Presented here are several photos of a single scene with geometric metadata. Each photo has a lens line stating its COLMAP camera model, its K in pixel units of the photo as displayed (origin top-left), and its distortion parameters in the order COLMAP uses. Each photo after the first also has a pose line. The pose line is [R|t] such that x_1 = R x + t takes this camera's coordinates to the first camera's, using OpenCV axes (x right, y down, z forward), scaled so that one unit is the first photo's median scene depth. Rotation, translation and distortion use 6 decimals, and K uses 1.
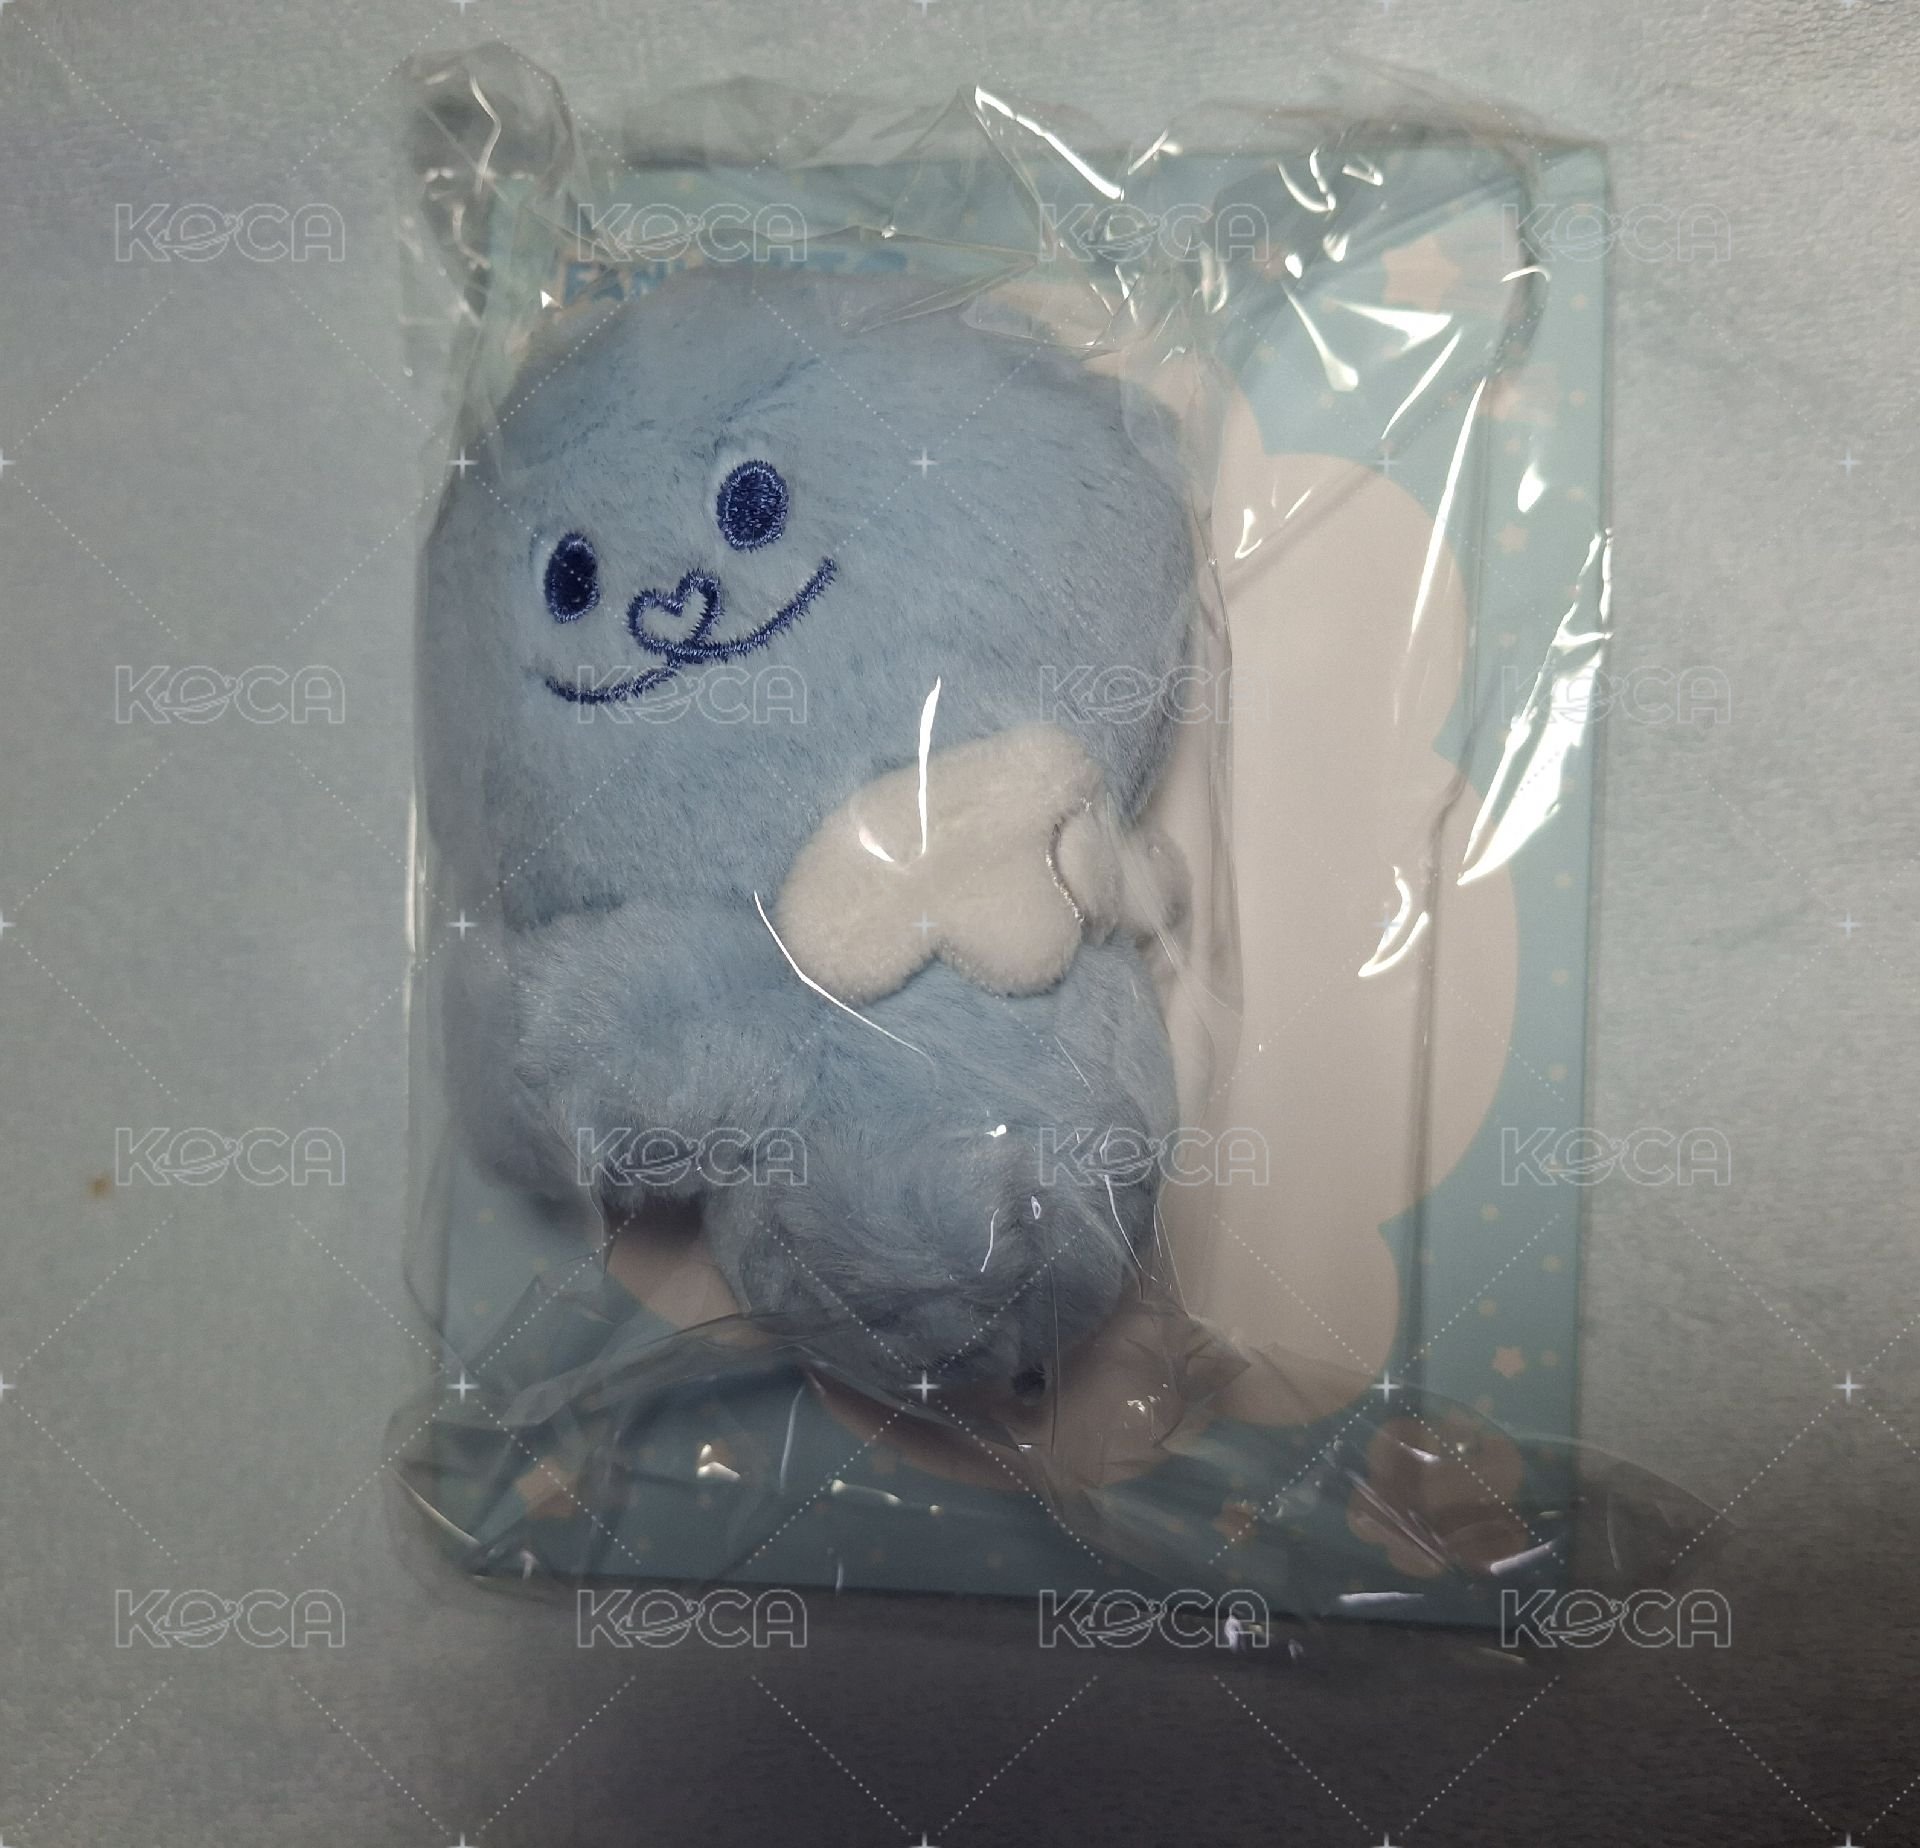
lens RADIAL K [[1645.0, 0, 960.0], [0, 1645.0, 940.8], [0, 0, 1]] dist [-0.003073, -0.001498]
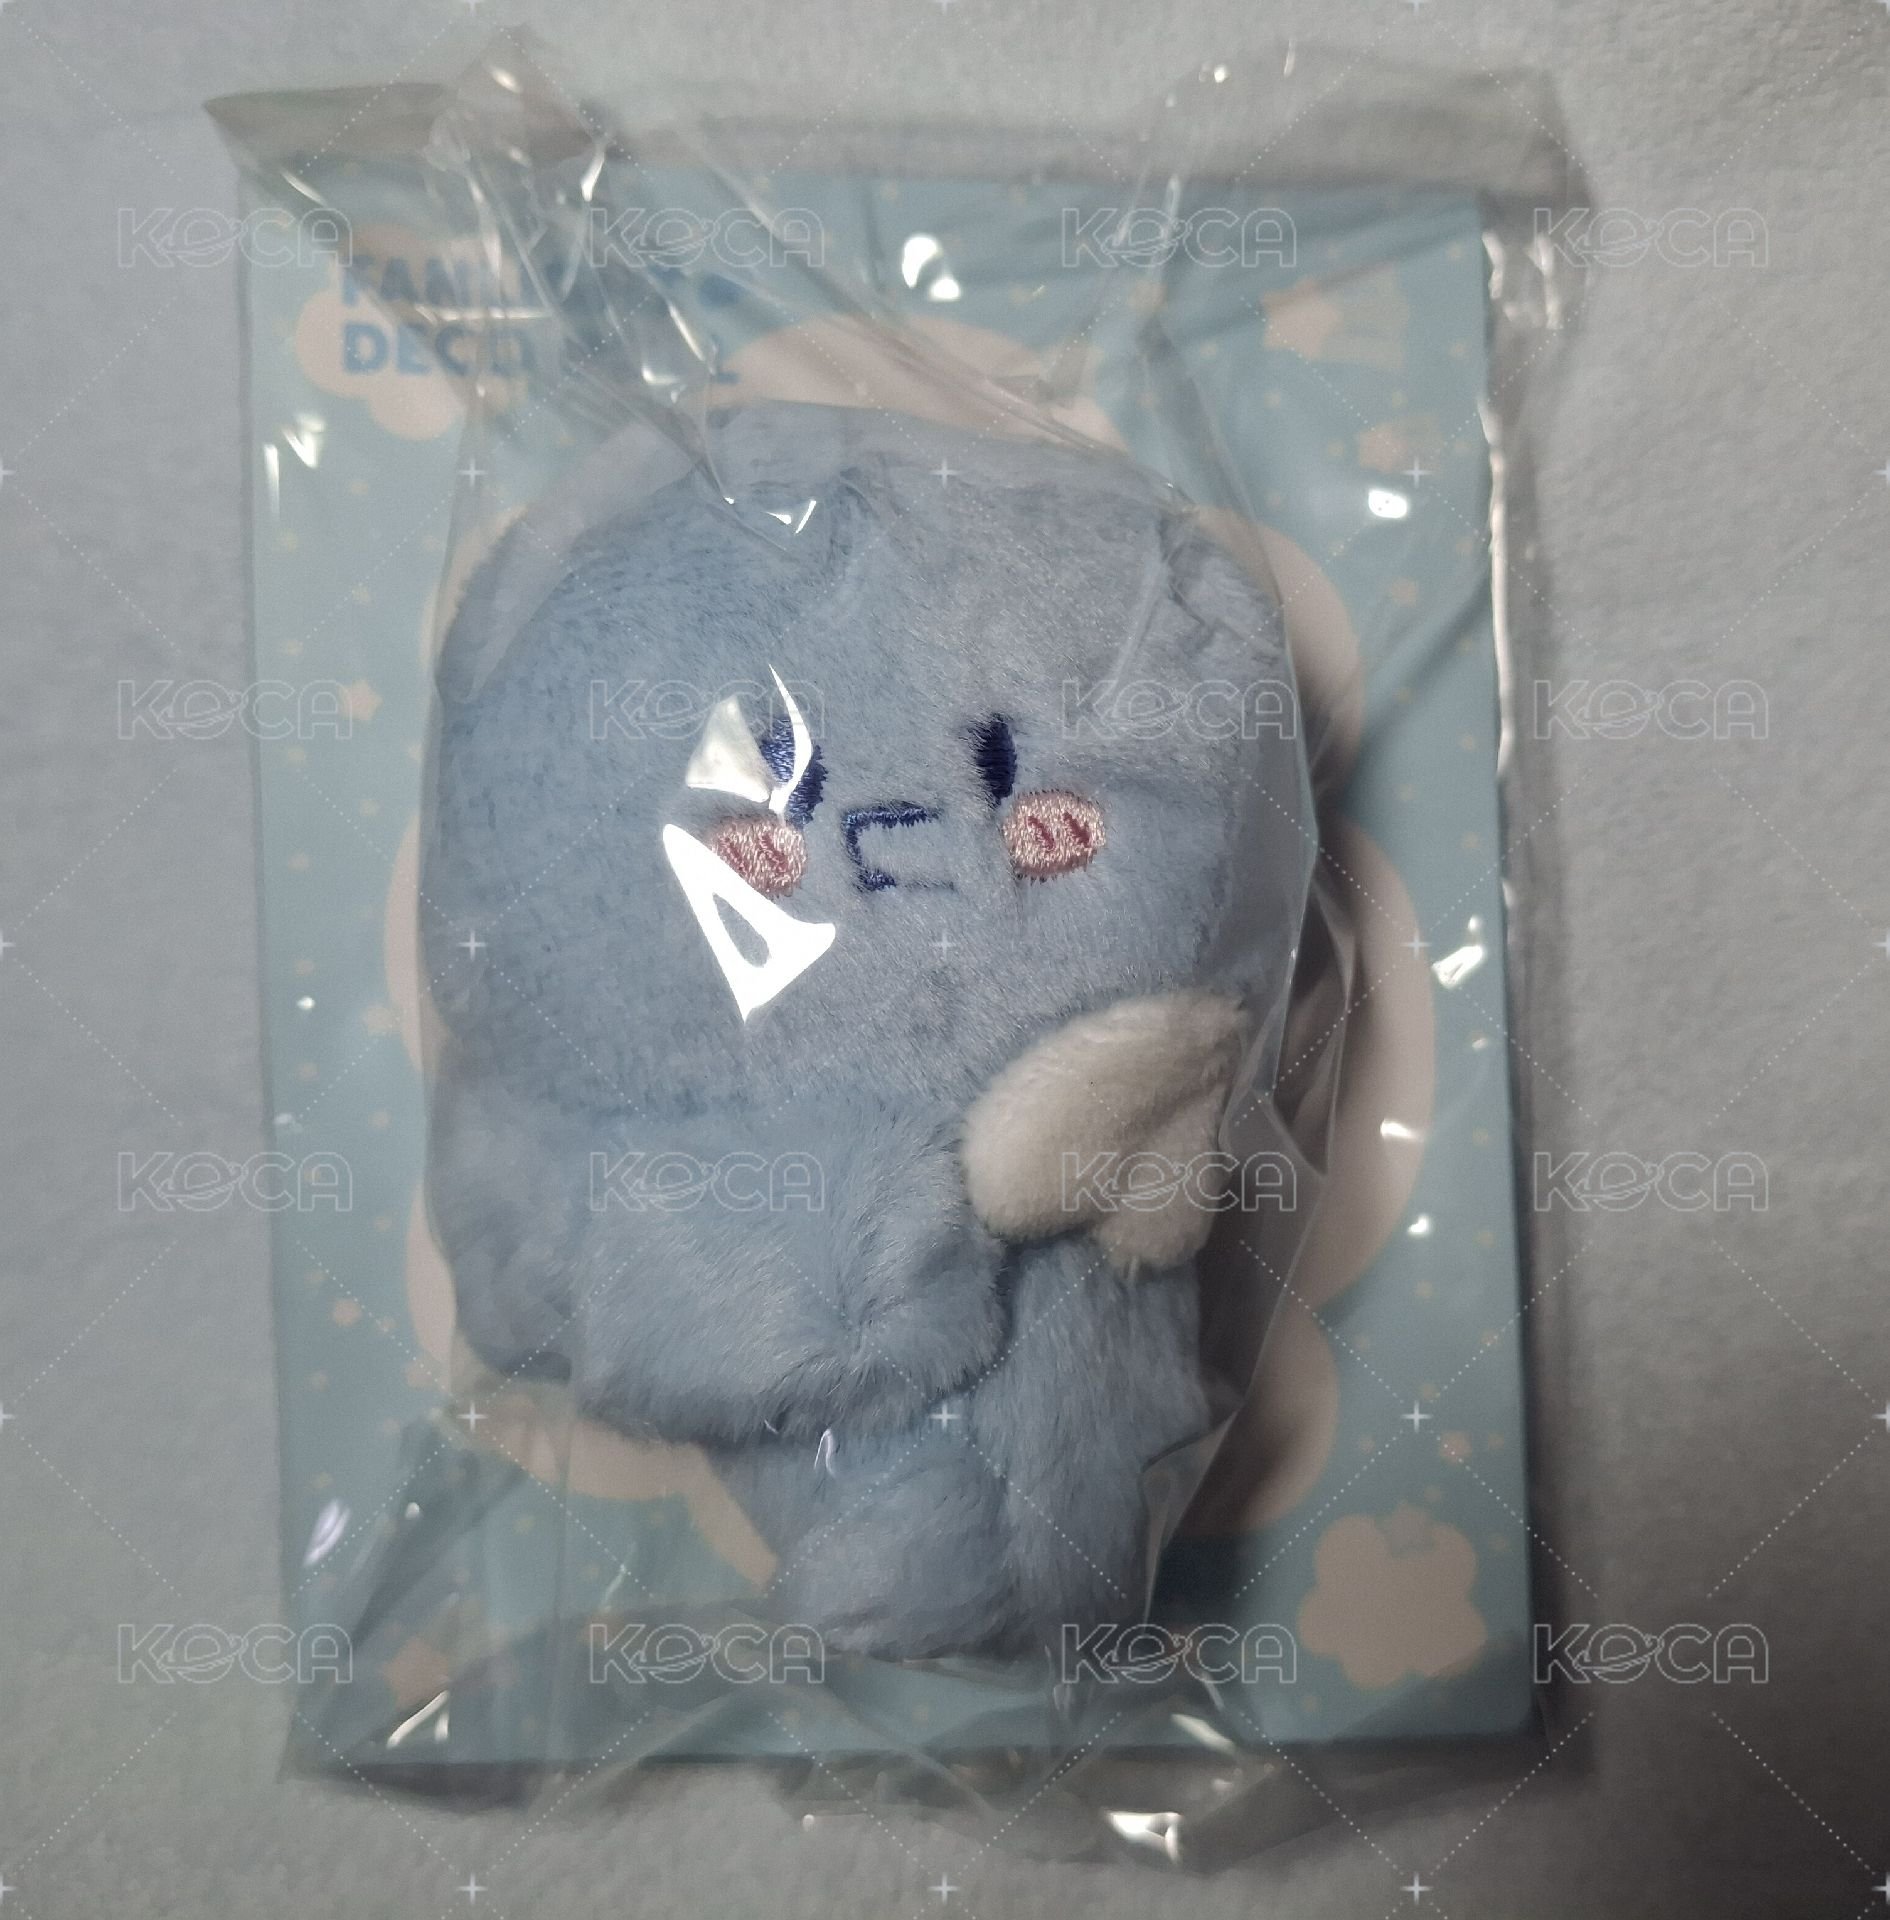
lens RADIAL K [[1679.8, 0, 945.0], [0, 1679.8, 960.0], [0, 0, 1]] dist [0.003768, -0.006348]
pose [[0.999997, -0.001022, -0.002336, -0.299775], [0.001021, 0.999999, -0.000439, -0.000353], [0.002336, 0.000436, 0.999997, -0.001027]]
